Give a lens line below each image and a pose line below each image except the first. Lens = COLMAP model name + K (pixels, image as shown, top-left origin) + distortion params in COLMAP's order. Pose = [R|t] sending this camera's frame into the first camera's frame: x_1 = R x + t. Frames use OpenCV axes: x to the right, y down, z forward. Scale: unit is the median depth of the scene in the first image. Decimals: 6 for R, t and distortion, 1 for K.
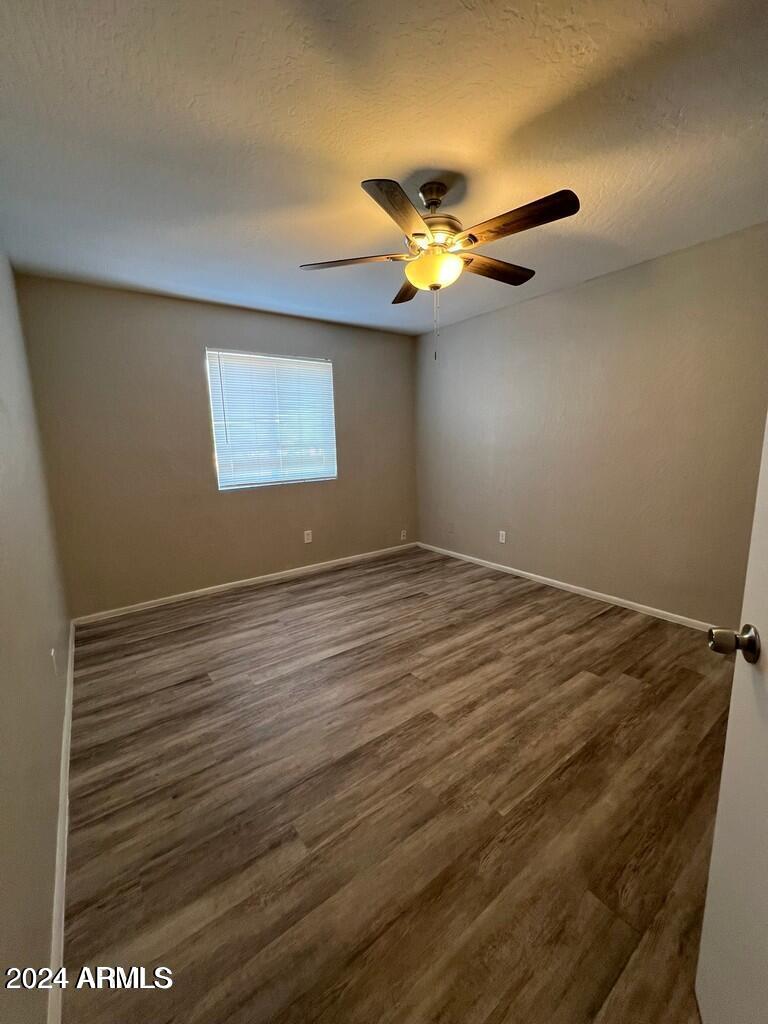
lens RADIAL K [[412.6, 0, 384.0], [0, 412.6, 512.0], [0, 0, 1]] dist [-0.000506, 0.000052]
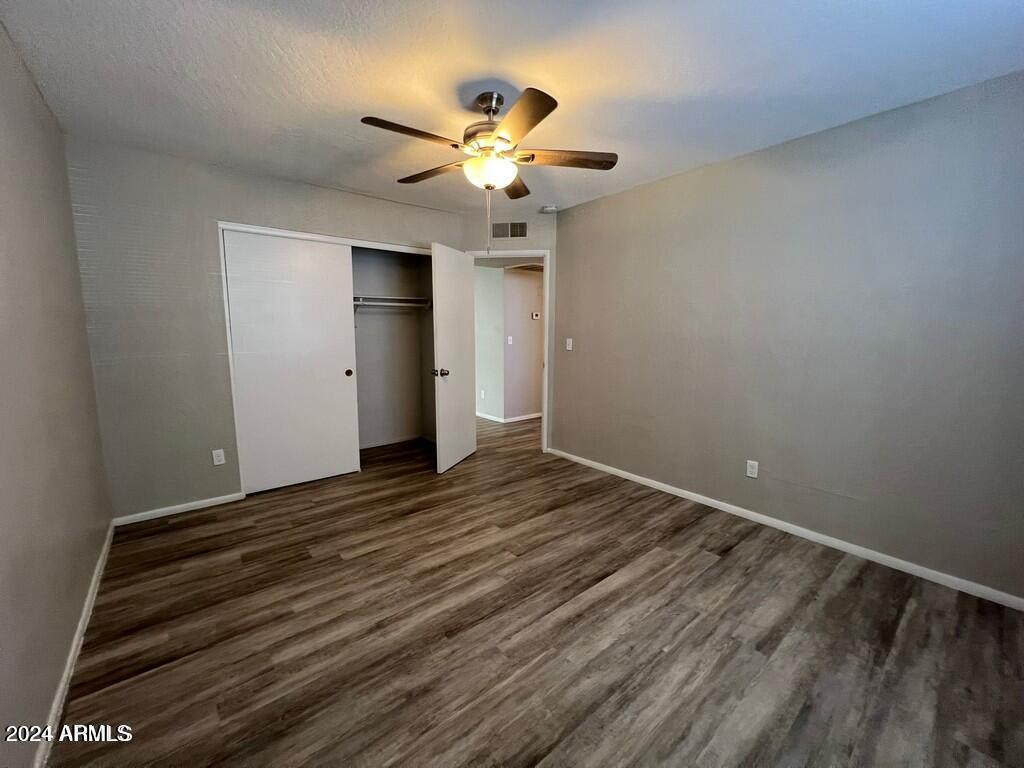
lens RADIAL K [[412.6, 0, 512.0], [0, 412.6, 384.0], [0, 0, 1]] dist [-0.000509, -0.000087]
pose [[-0.997859, 0.032963, -0.056479, 0.116768], [0.014102, 0.951811, 0.306362, -0.315134], [0.063856, 0.304910, -0.950238, 1.778447]]
